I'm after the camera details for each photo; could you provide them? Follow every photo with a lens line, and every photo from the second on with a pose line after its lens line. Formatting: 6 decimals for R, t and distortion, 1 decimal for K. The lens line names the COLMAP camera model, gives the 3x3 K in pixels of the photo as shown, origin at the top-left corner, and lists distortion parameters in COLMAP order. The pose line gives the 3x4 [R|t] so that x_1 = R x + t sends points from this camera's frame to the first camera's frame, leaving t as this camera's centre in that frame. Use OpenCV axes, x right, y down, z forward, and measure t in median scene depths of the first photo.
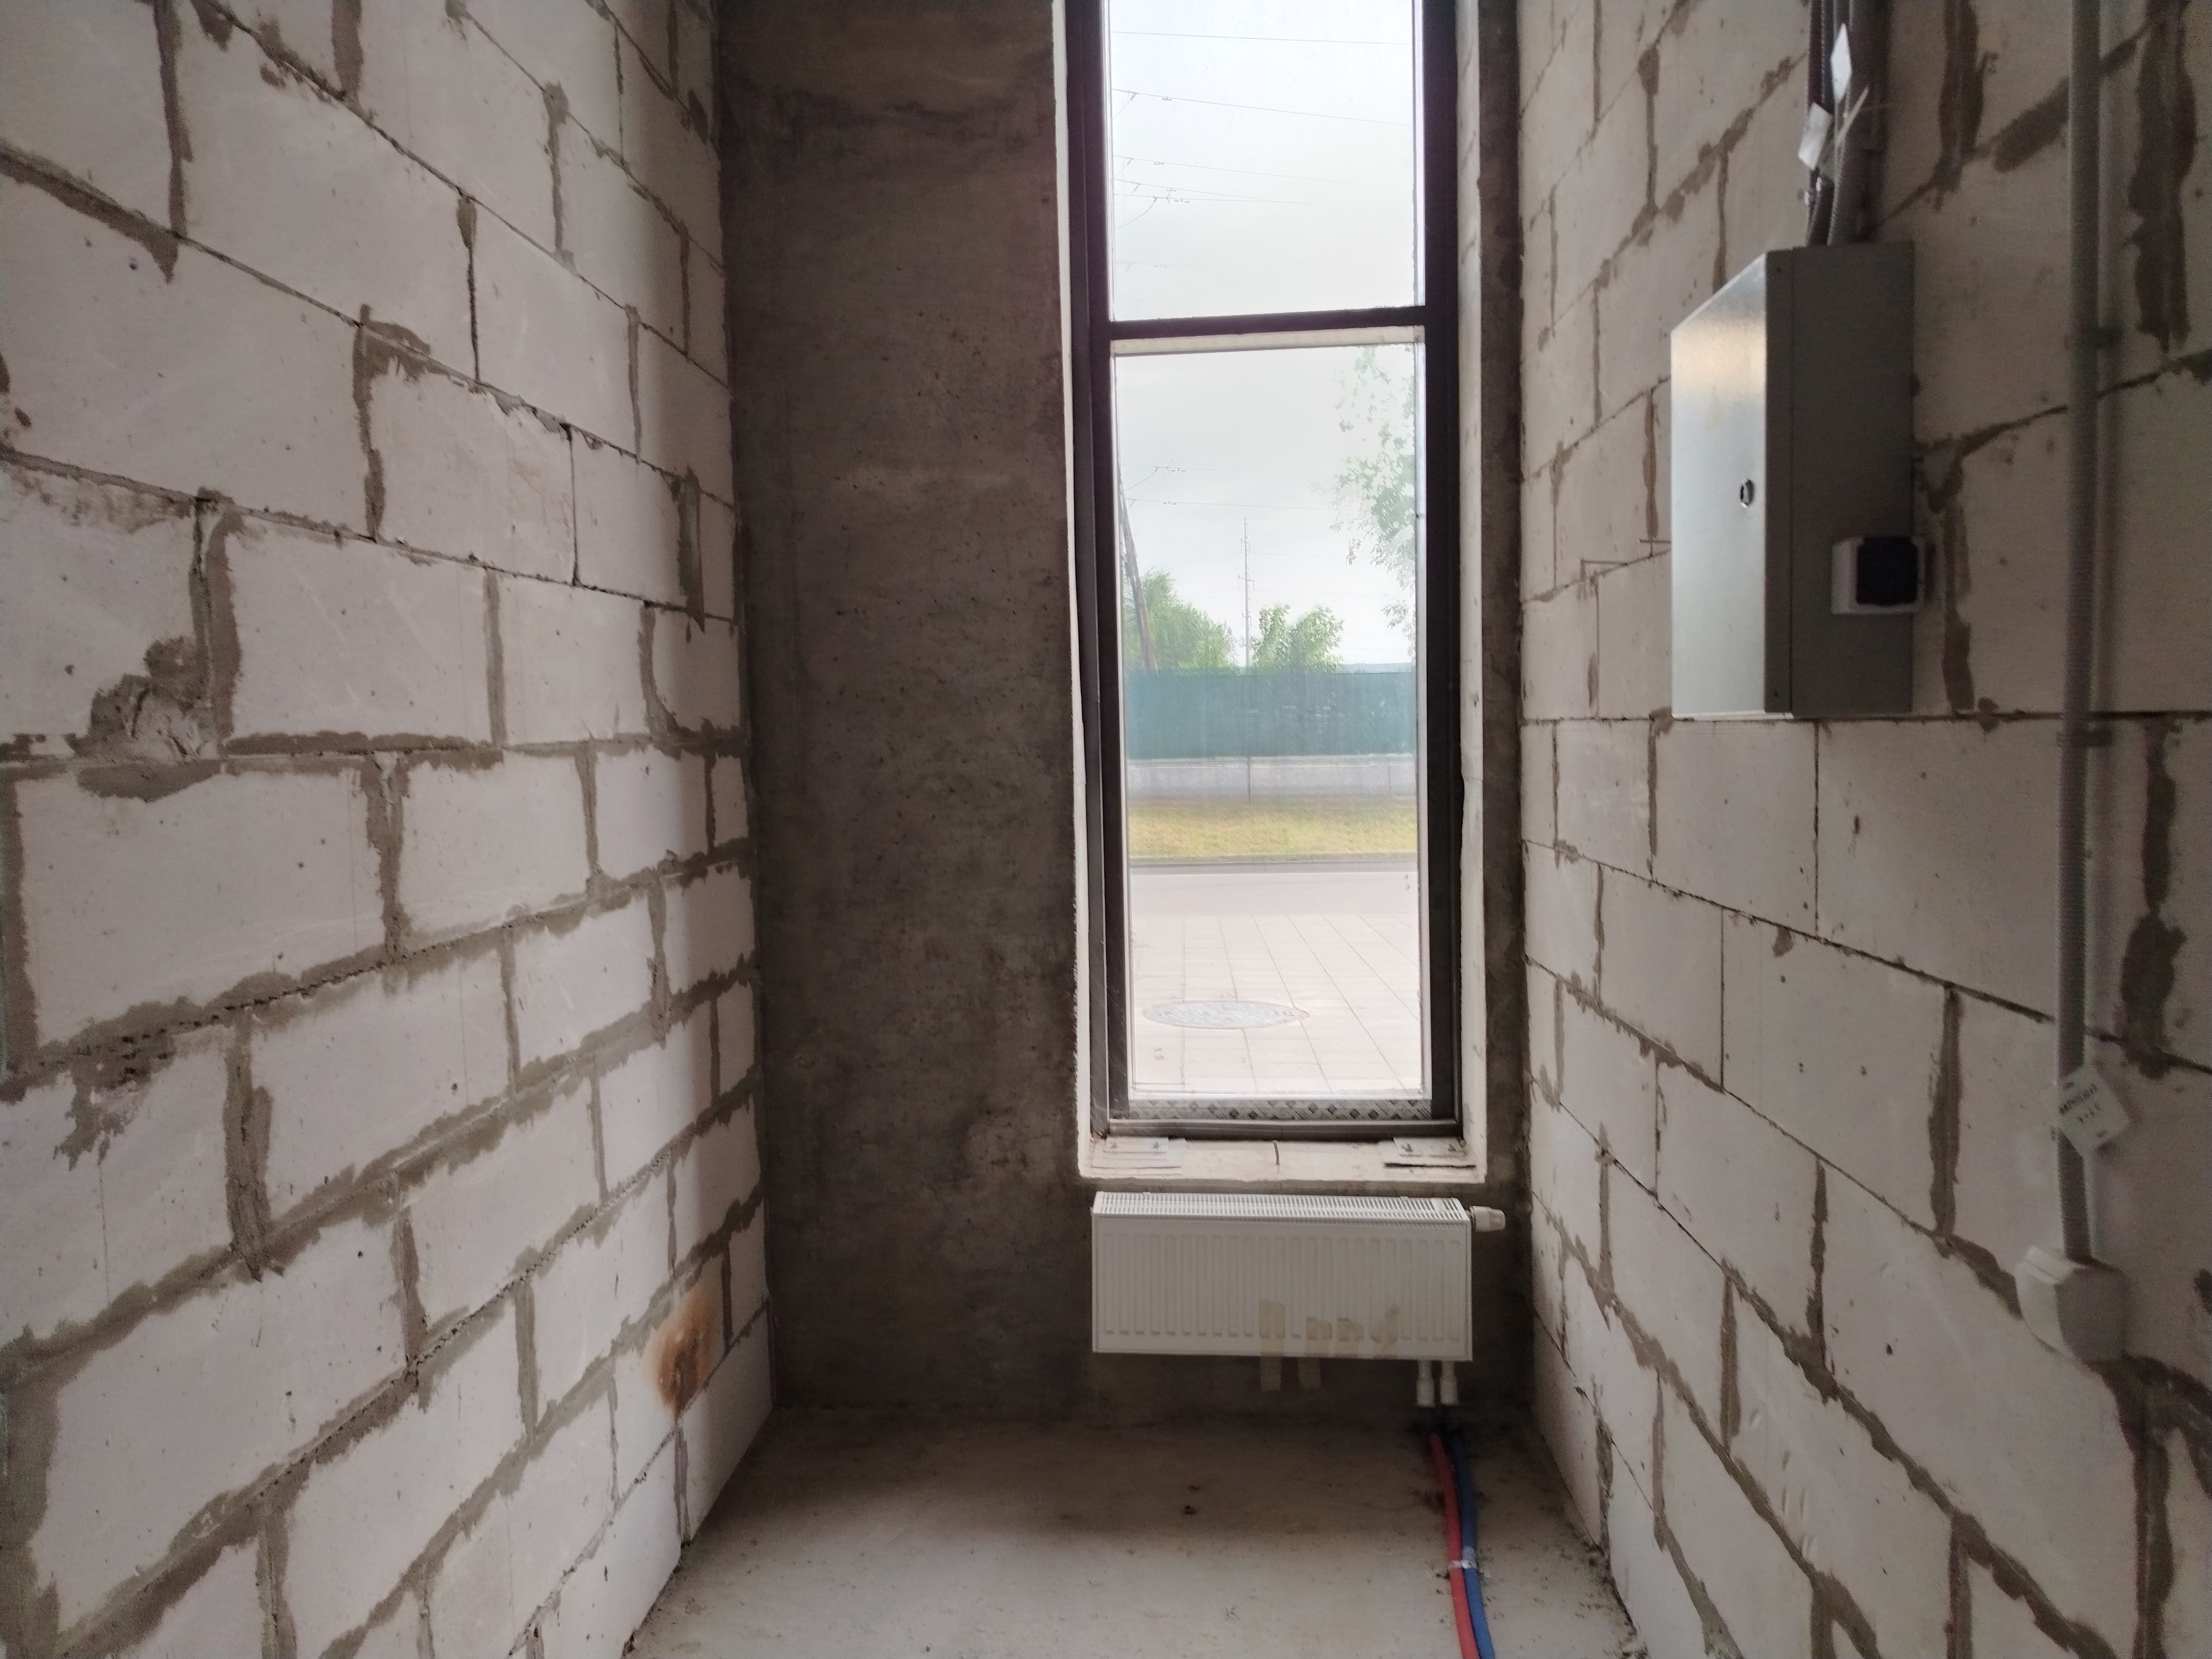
lens RADIAL K [[1559.0, 0, 1104.9], [0, 1559.0, 827.7], [0, 0, 1]] dist [0.007237, 0.002032]
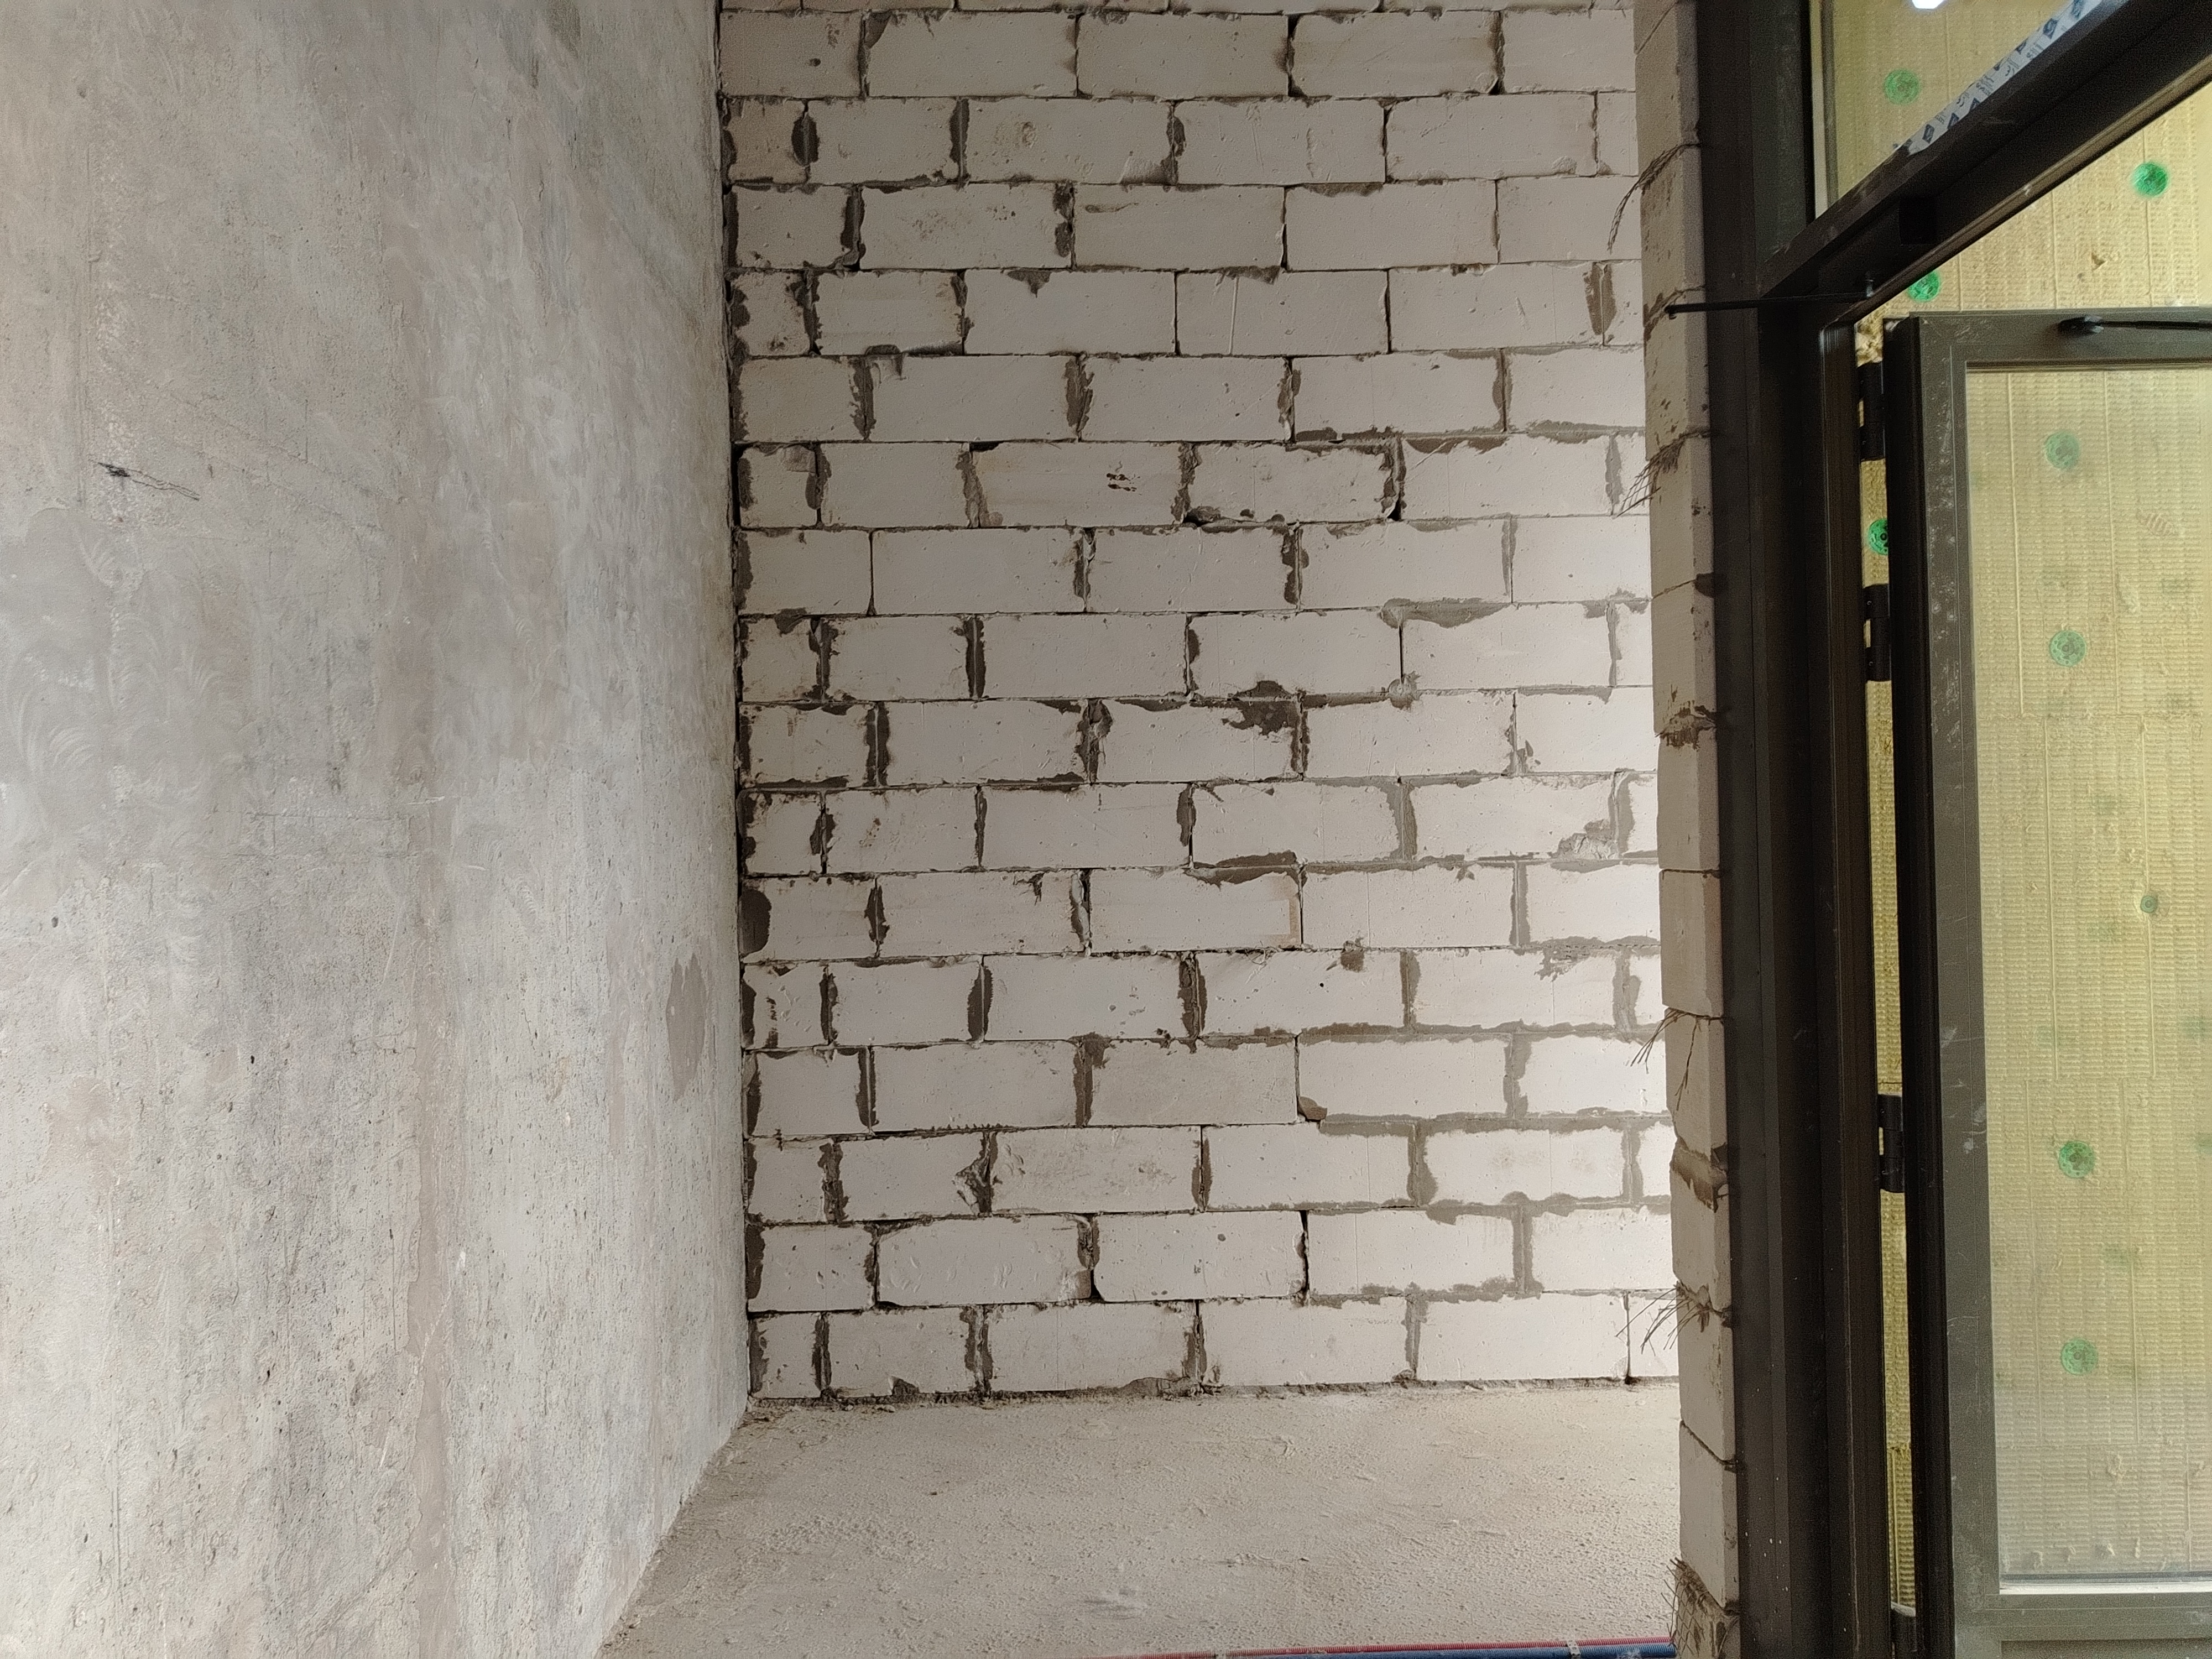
lens RADIAL K [[1559.0, 0, 1104.5], [0, 1559.0, 831.3], [0, 0, 1]] dist [0.007237, 0.002032]
pose [[0.083386, -0.005107, -0.996504, 2.406603], [-0.048035, 0.998804, -0.009138, -0.025156], [0.995359, 0.048629, 0.083041, -0.220739]]
